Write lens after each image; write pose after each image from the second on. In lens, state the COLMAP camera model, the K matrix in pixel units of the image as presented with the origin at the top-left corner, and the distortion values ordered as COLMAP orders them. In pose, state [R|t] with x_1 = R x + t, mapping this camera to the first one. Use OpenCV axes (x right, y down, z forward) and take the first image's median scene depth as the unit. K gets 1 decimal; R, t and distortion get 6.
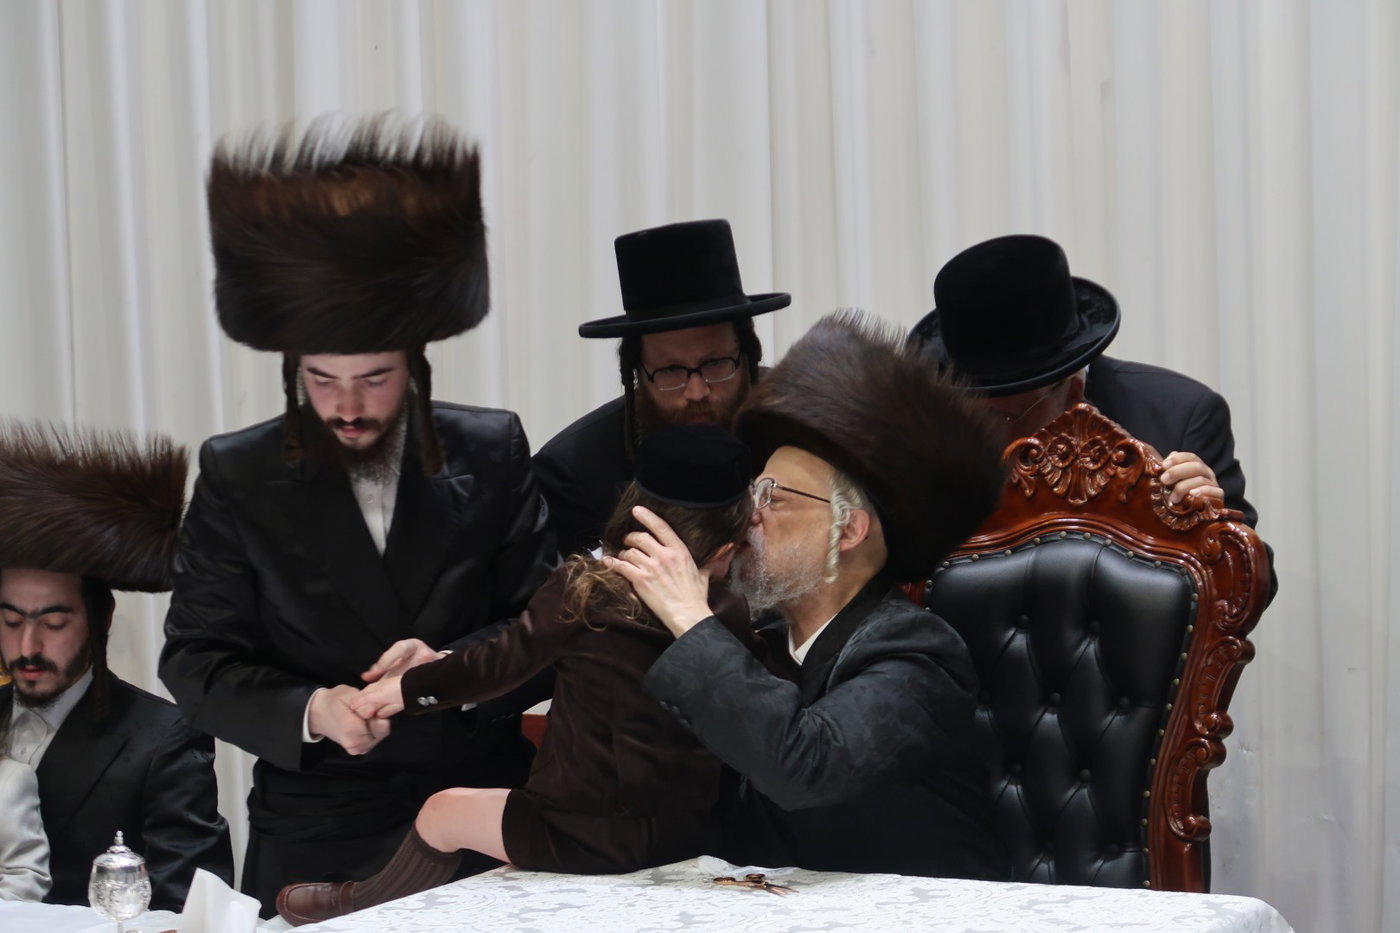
lens RADIAL K [[3501.6, 0, 699.9], [0, 3501.6, 462.2], [0, 0, 1]] dist [0.077367, 0.000000]
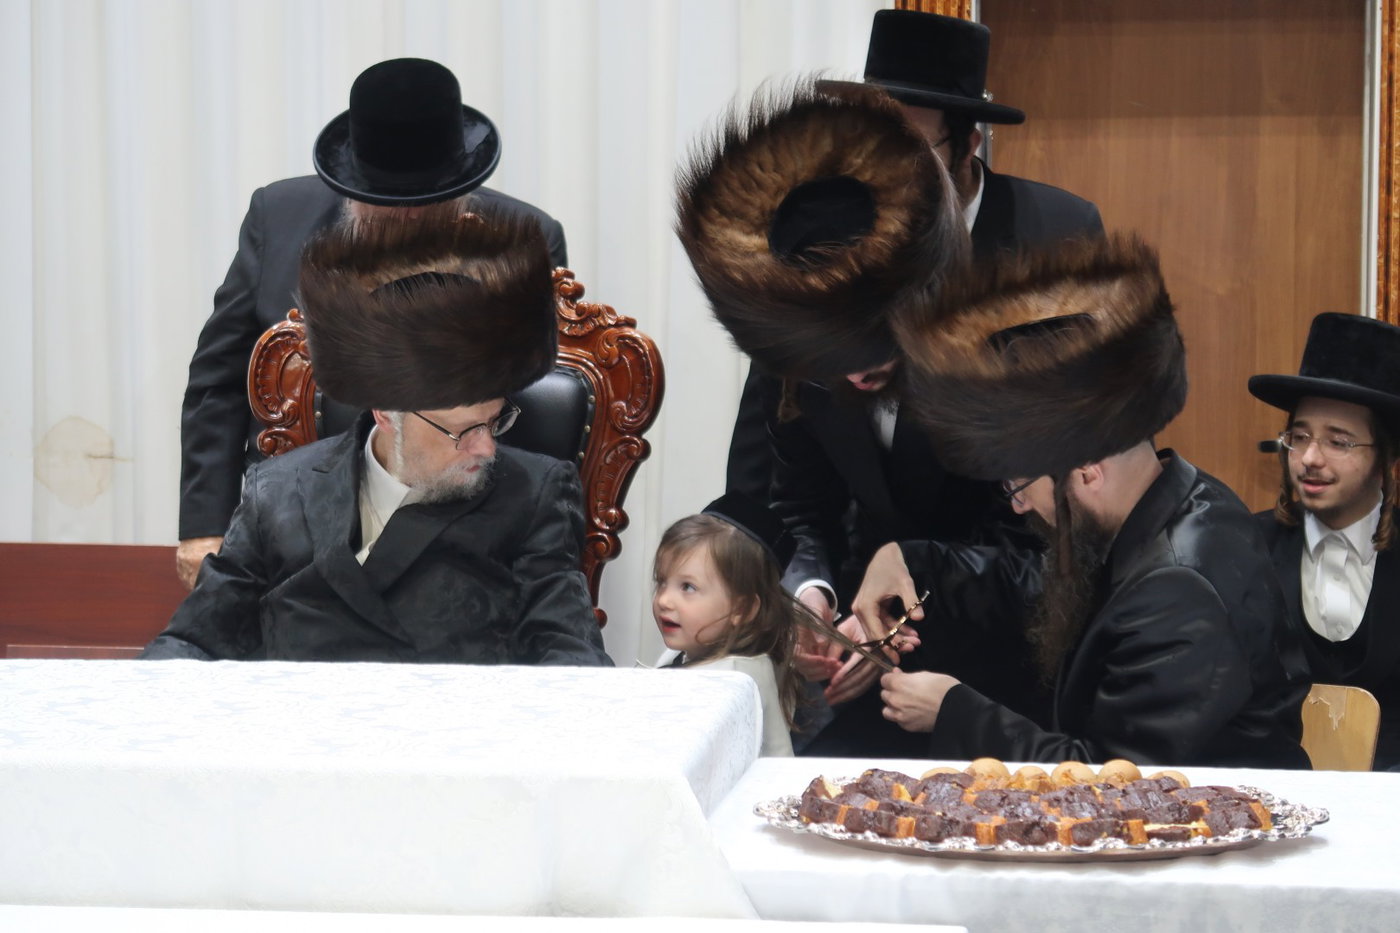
lens RADIAL K [[3578.4, 0, 689.8], [0, 3578.4, 459.6], [0, 0, 1]] dist [0.094988, 0.000000]
pose [[0.941137, -0.006094, 0.337970, -0.192376], [-0.007411, 0.999225, 0.038654, 0.015090], [-0.337943, -0.038884, 0.940363, -0.014800]]
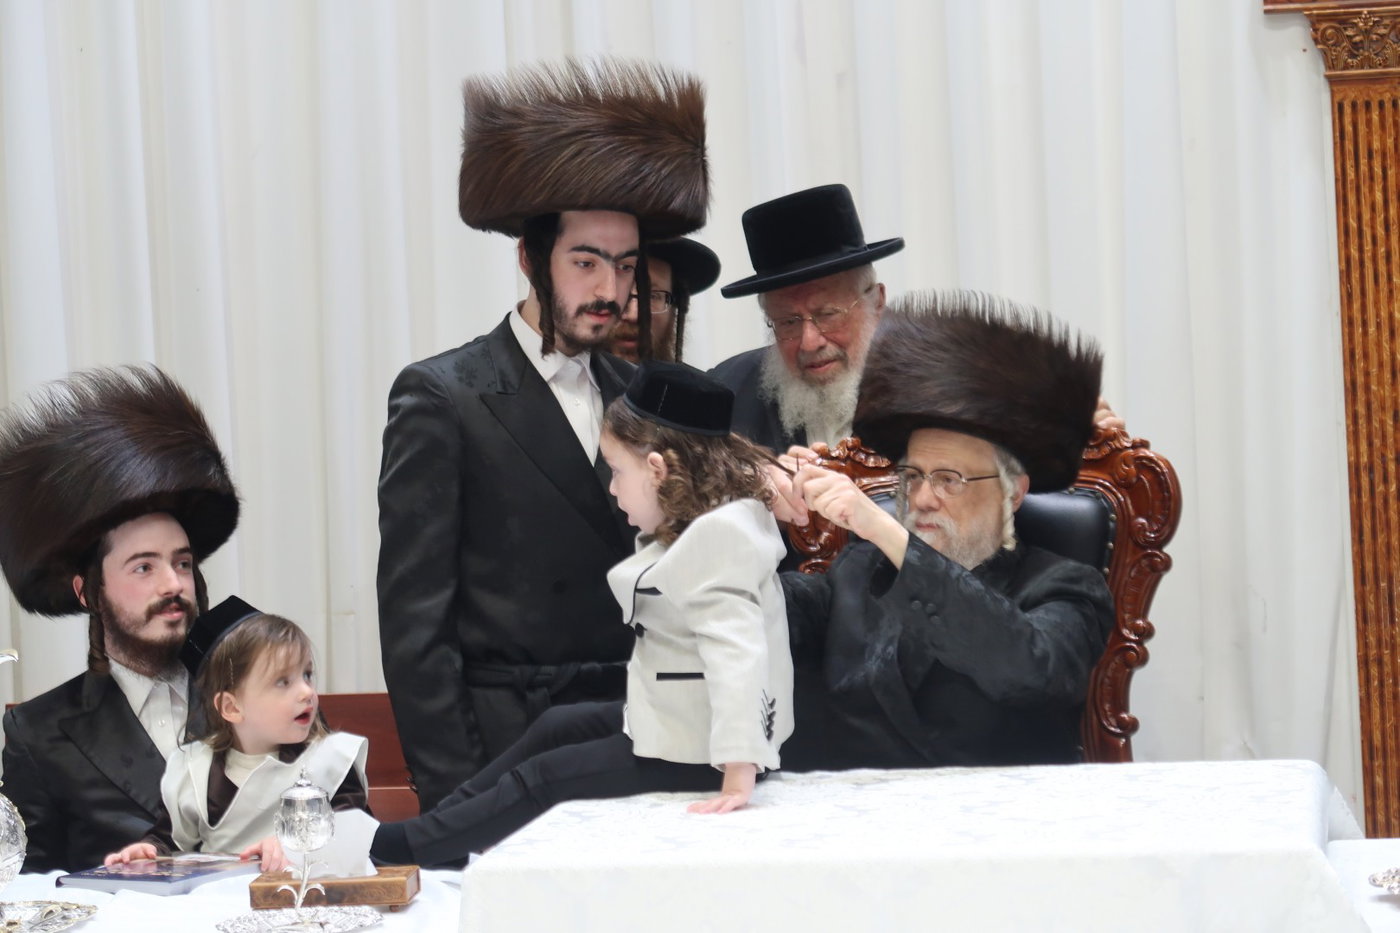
lens RADIAL K [[3501.6, 0, 708.3], [0, 3501.6, 426.7], [0, 0, 1]] dist [0.077367, 0.000000]
pose [[0.958145, -0.035212, 0.284108, -0.296945], [0.042622, 0.998892, -0.019940, 0.026419], [-0.283091, 0.031214, 0.958585, -0.031060]]
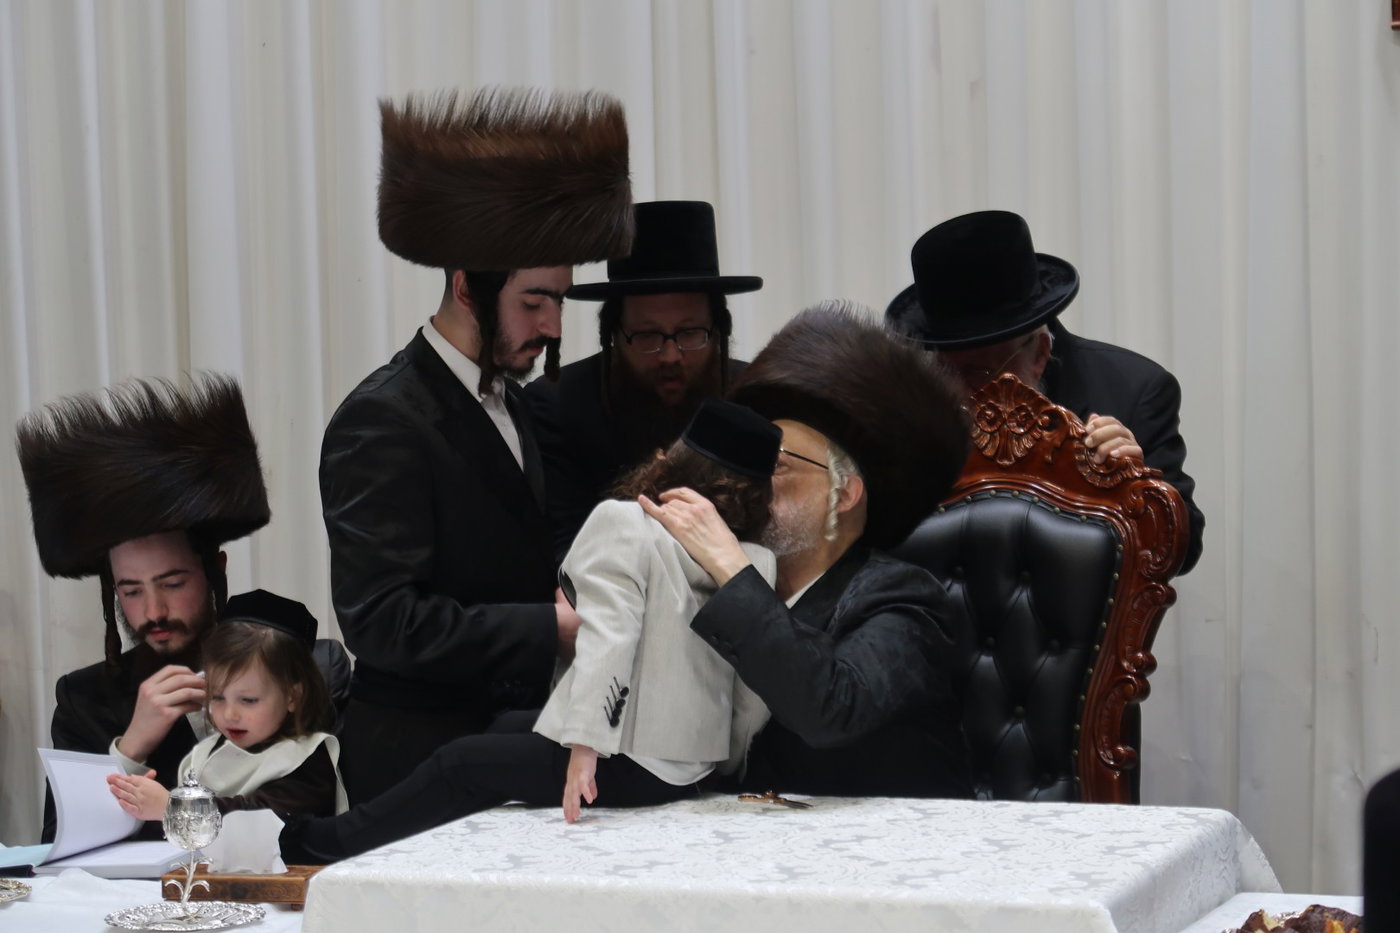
lens RADIAL K [[3501.6, 0, 687.1], [0, 3501.6, 430.7], [0, 0, 1]] dist [0.077367, 0.000000]
pose [[0.994293, -0.005553, 0.106541, -0.111195], [0.006529, 0.999940, -0.008815, 0.010553], [-0.106486, 0.009461, 0.994269, -0.080823]]
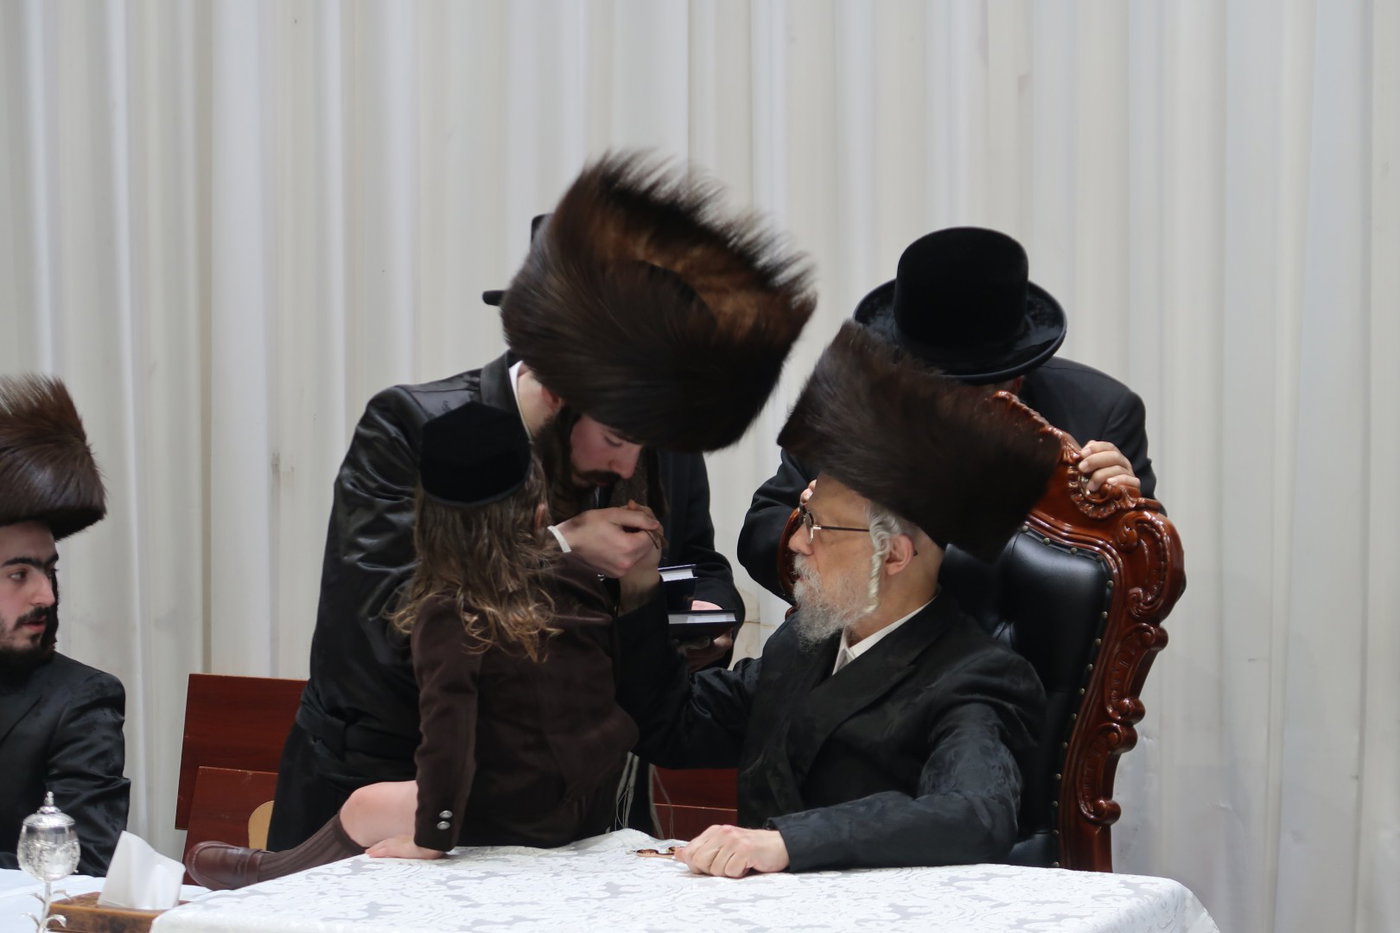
lens RADIAL K [[3501.6, 0, 691.1], [0, 3501.6, 456.5], [0, 0, 1]] dist [0.077367, 0.000000]
pose [[0.999098, 0.023066, 0.035649, -0.017172], [-0.023137, 0.999731, 0.001582, 0.002744], [-0.035603, -0.002405, 0.999363, -0.010389]]
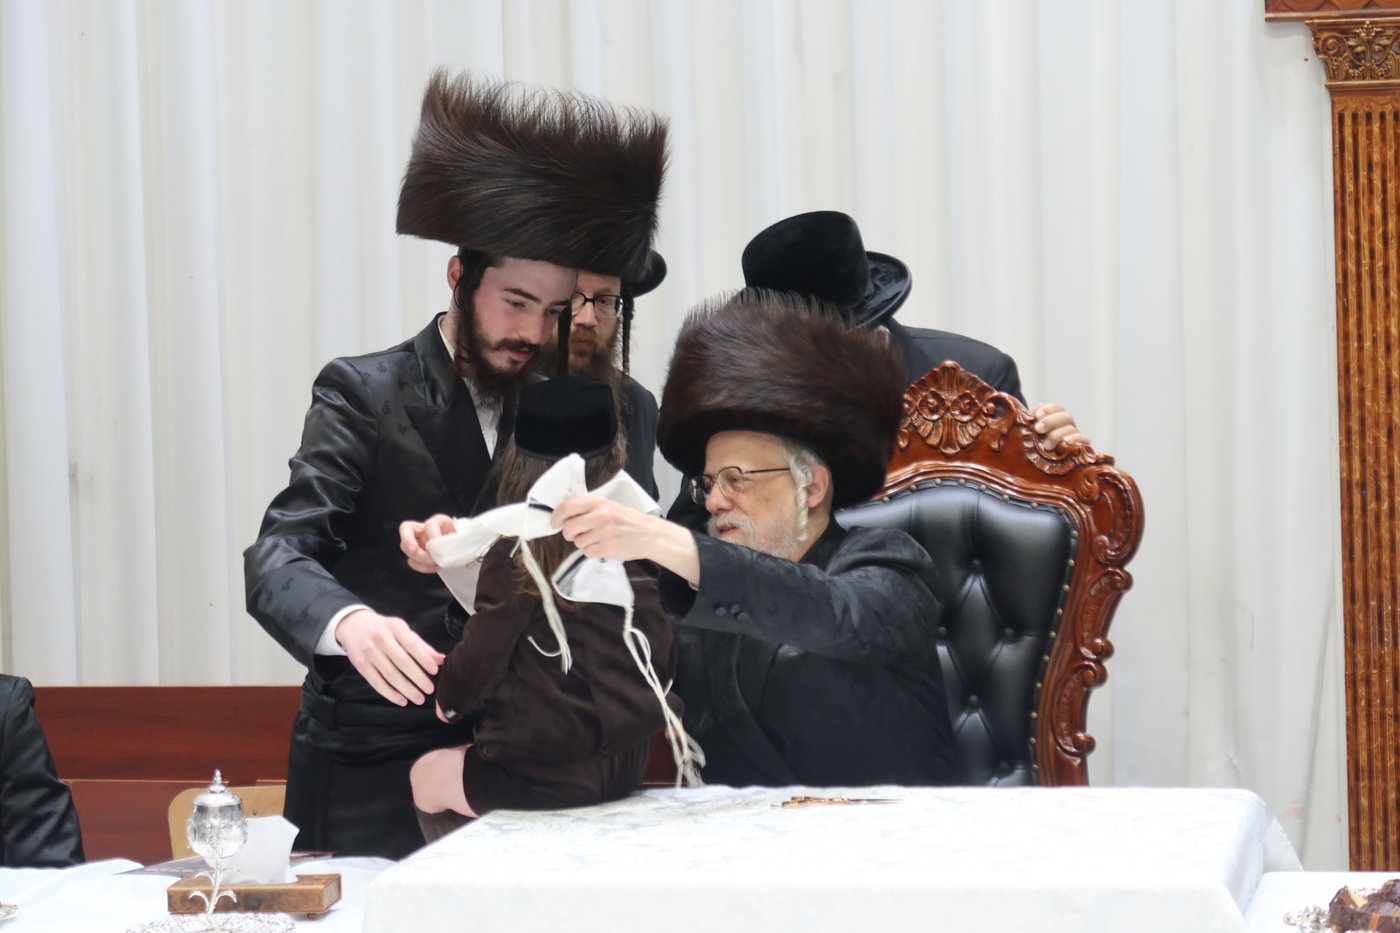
lens RADIAL K [[3501.6, 0, 692.8], [0, 3501.6, 427.8], [0, 0, 1]] dist [0.077367, 0.000000]
pose [[0.968490, -0.015667, 0.248559, -0.247301], [0.019511, 0.999725, -0.013010, 0.017151], [-0.248287, 0.017450, 0.968529, -0.034867]]
